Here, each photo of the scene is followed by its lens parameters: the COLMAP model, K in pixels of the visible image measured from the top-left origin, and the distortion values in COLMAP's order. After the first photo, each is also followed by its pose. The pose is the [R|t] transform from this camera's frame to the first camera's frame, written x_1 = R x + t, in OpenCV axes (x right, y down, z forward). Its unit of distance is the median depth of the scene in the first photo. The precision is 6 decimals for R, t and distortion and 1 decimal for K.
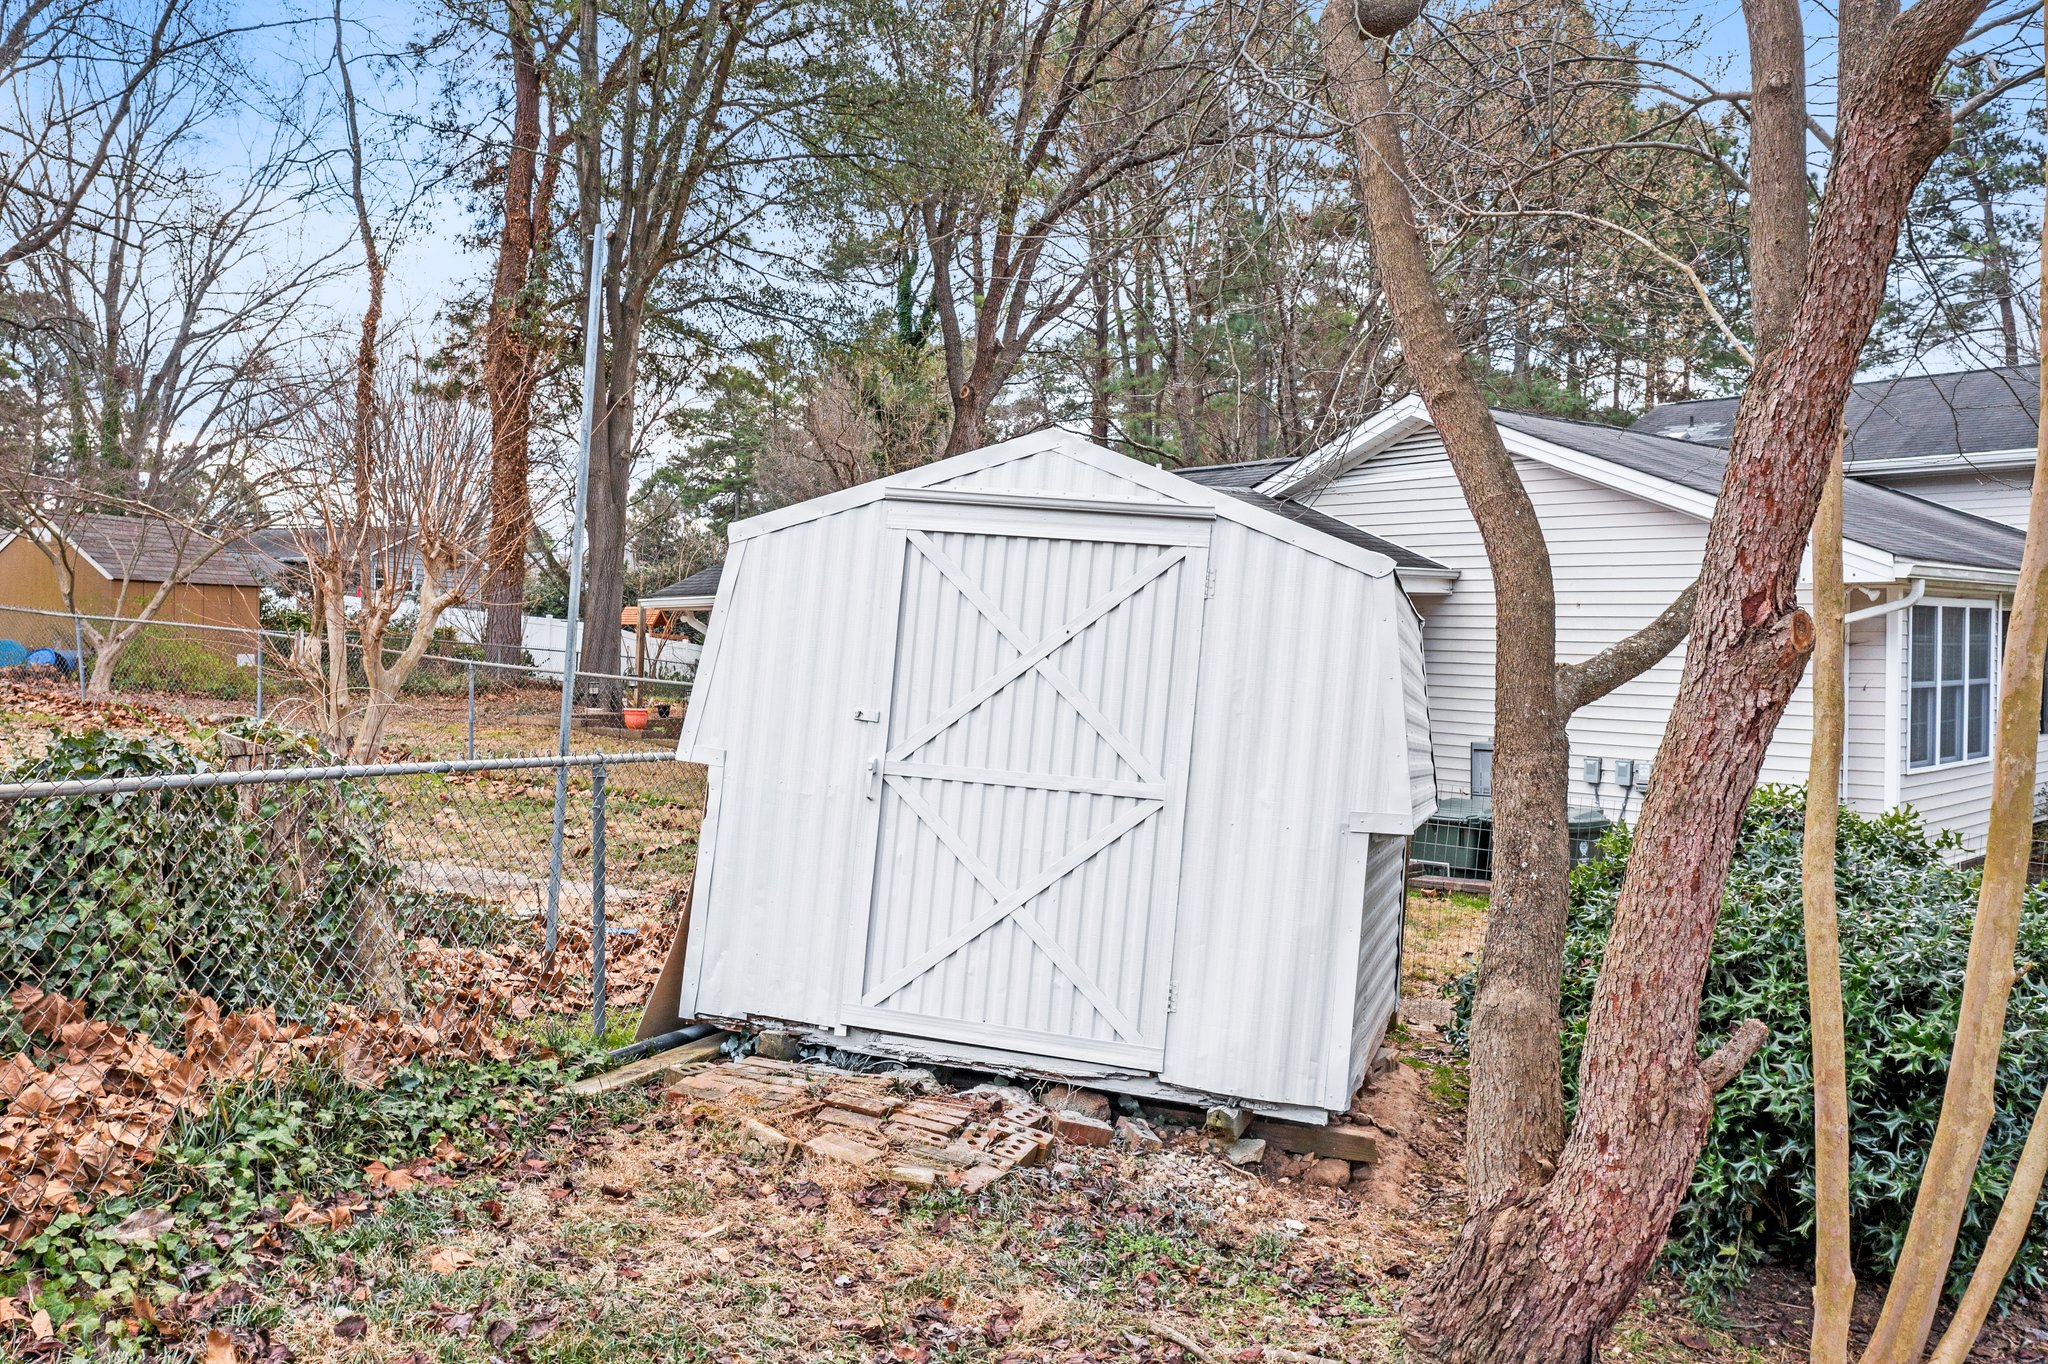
lens RADIAL K [[1619.9, 0, 1026.9], [0, 1619.9, 703.2], [0, 0, 1]] dist [0.000463, 0.000762]
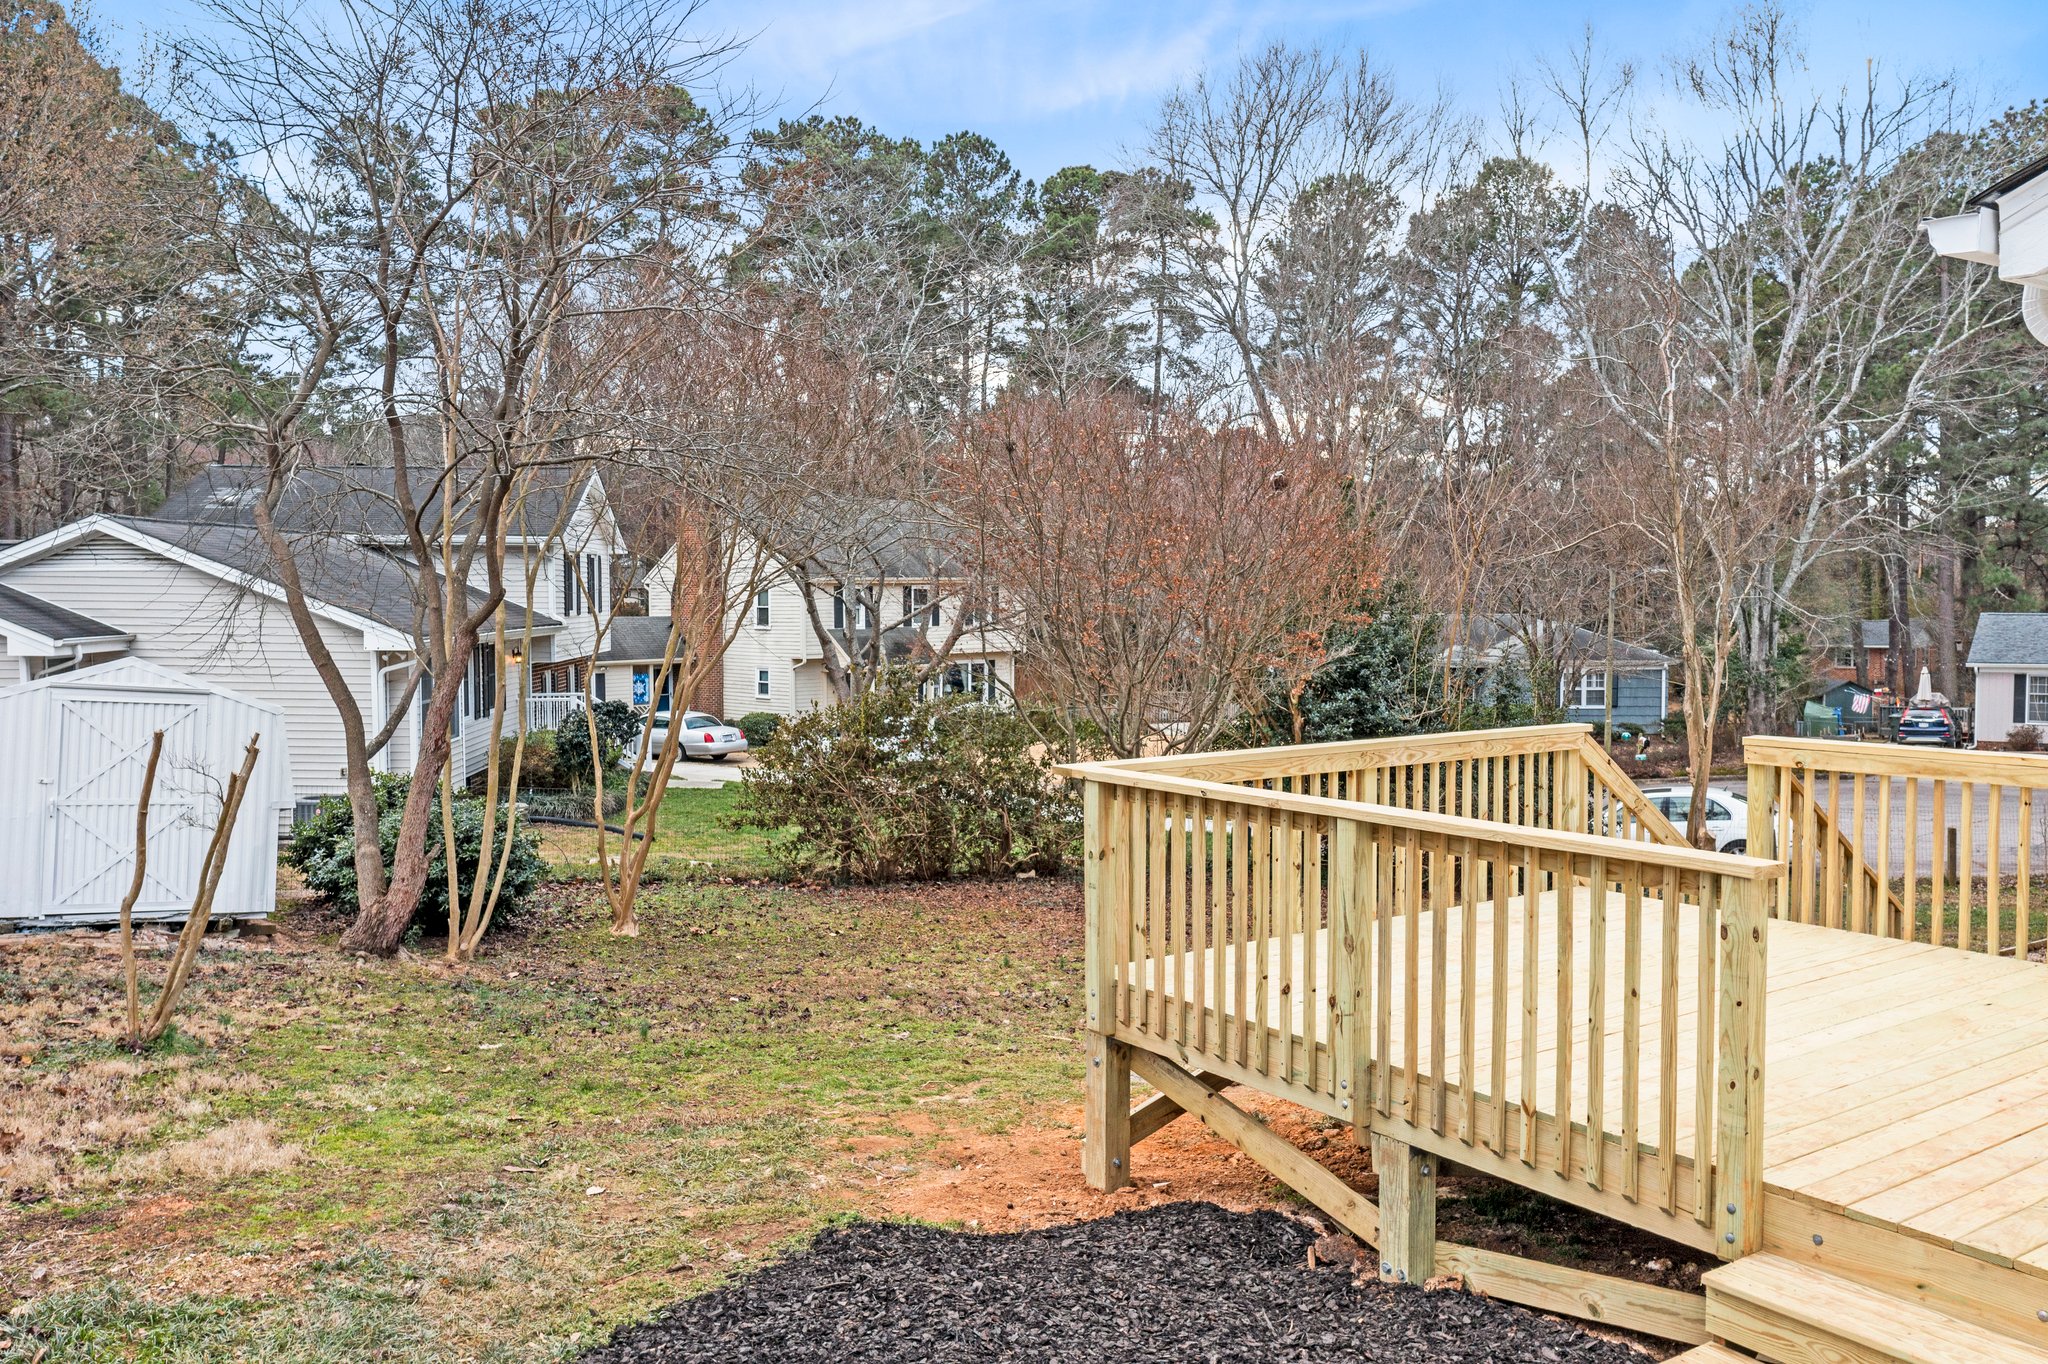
lens RADIAL K [[1607.8, 0, 1030.3], [0, 1607.8, 679.3], [0, 0, 1]] dist [-0.001451, -0.001393]
pose [[0.625641, -0.038802, 0.779145, -1.025521], [0.026474, 0.999243, 0.028505, -0.169694], [-0.779662, 0.002793, 0.626195, -1.571680]]
